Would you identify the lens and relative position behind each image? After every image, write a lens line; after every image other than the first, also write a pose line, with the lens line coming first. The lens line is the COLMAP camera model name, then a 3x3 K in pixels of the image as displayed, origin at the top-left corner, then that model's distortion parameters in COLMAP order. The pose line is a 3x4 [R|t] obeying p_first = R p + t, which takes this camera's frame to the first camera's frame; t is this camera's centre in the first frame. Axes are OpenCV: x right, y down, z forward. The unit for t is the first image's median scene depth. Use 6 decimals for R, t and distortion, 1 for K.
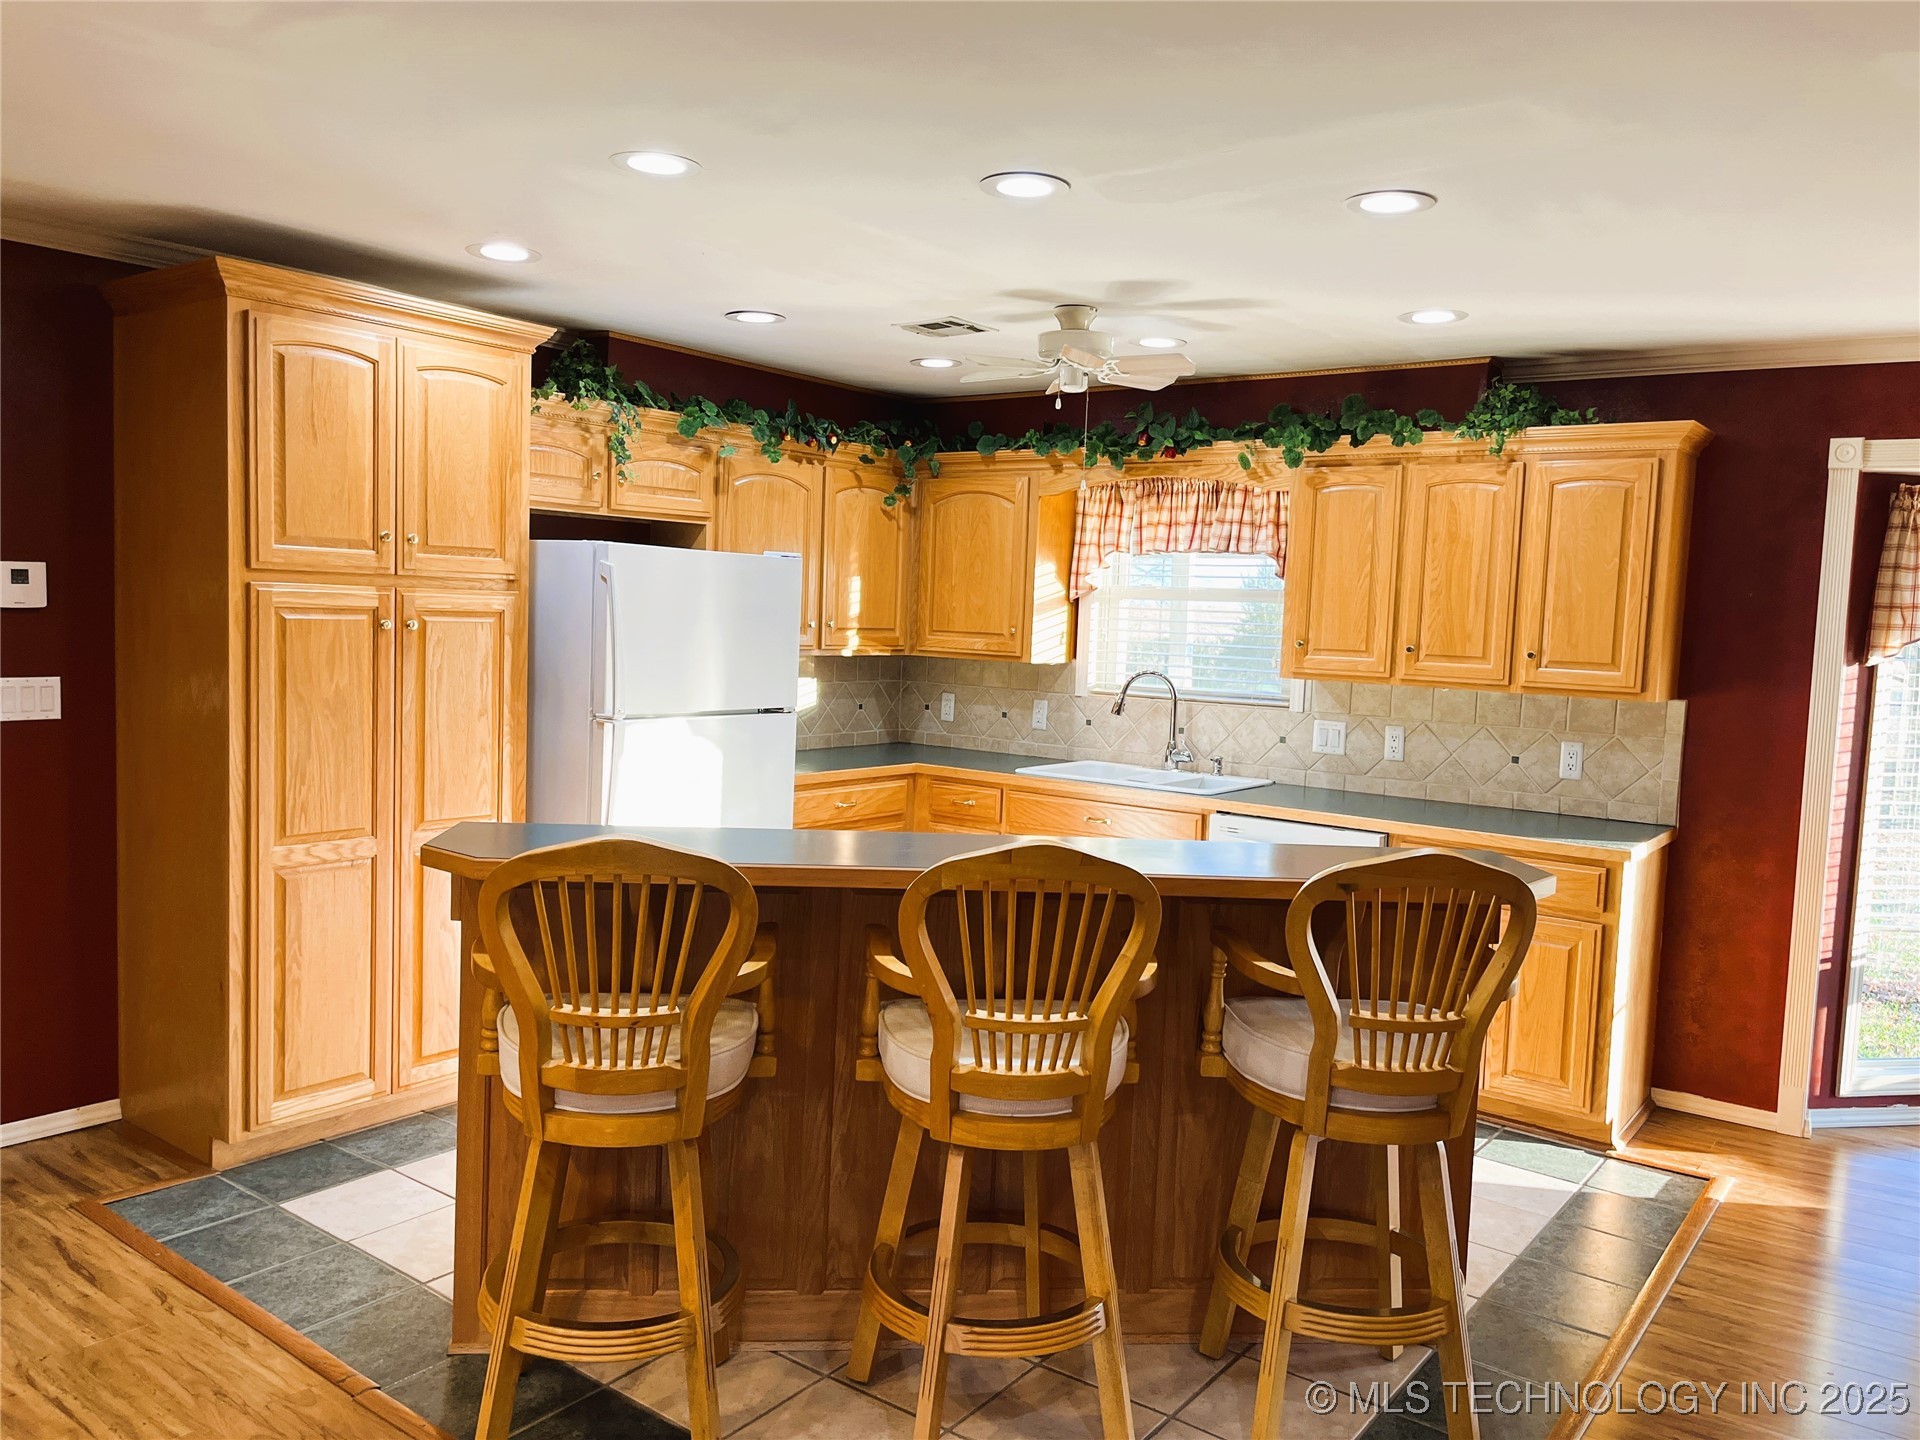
lens RADIAL K [[1429.8, 0, 959.4], [0, 1429.8, 723.5], [0, 0, 1]] dist [-0.002511, -0.002224]
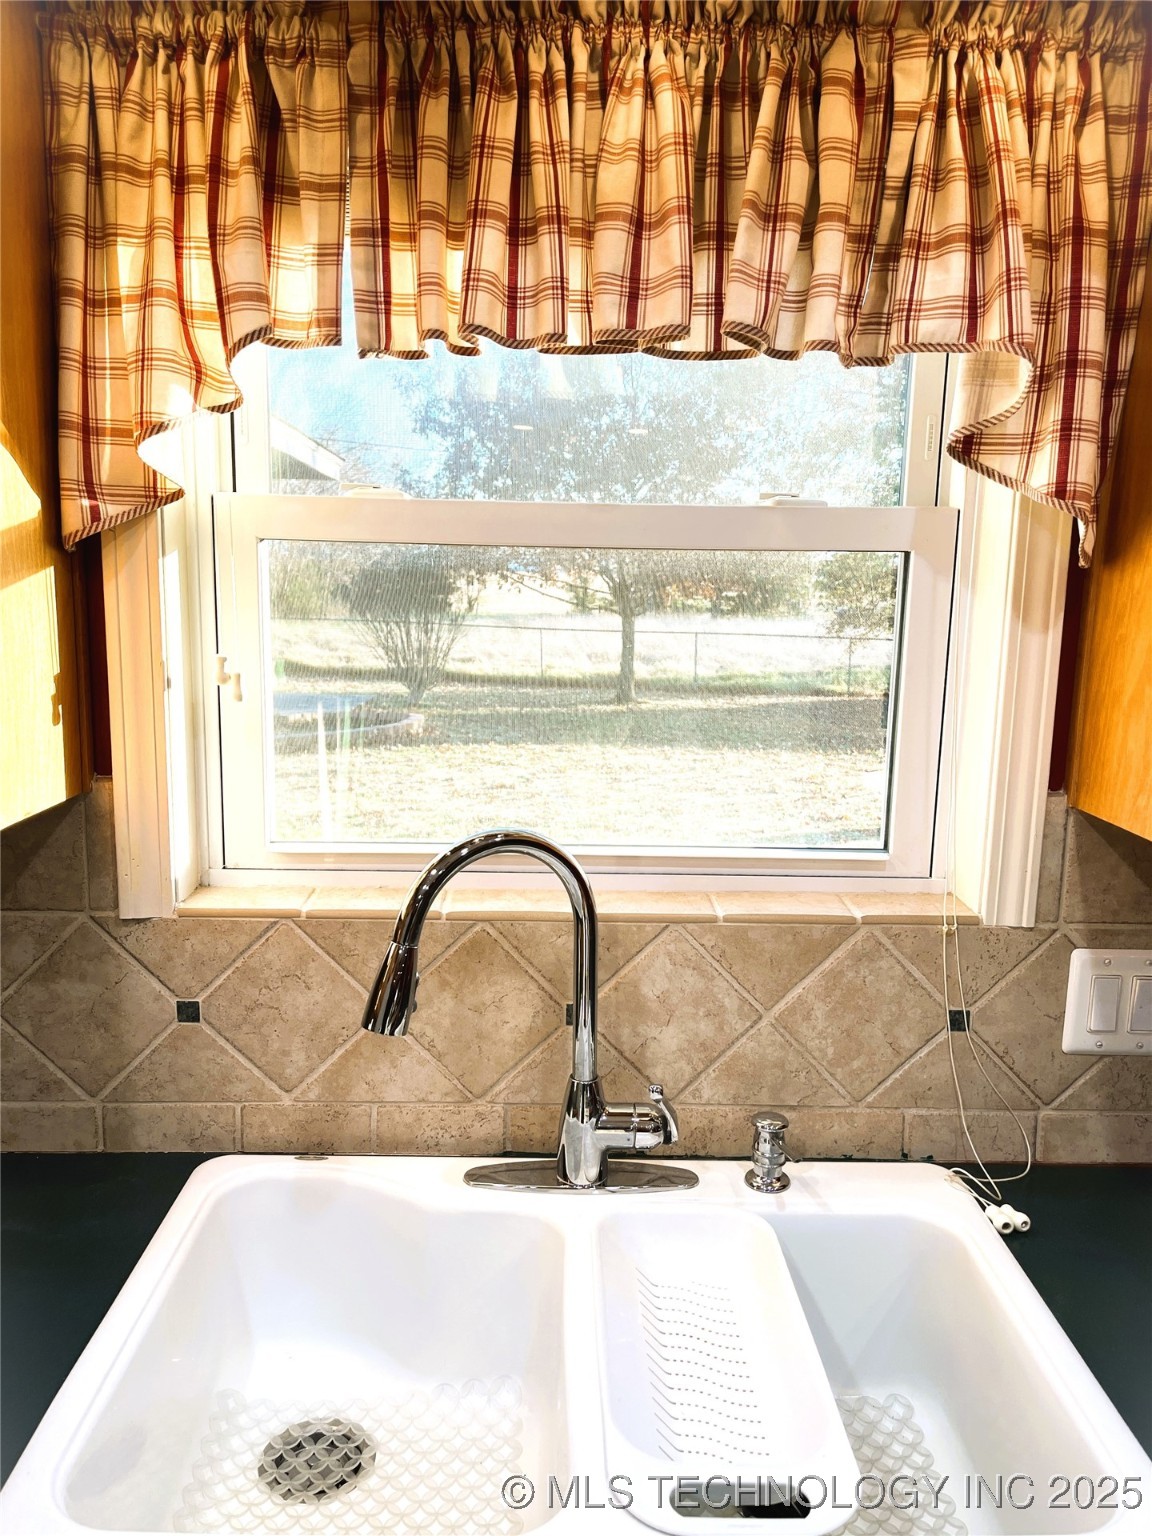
lens RADIAL K [[1143.8, 0, 571.0], [0, 1143.8, 783.1], [0, 0, 1]] dist [-0.002511, -0.002224]
pose [[0.787061, -0.125218, 0.604032, 0.024235], [0.056635, 0.989713, 0.131376, -0.068428], [-0.614270, -0.069192, 0.786057, 0.813357]]
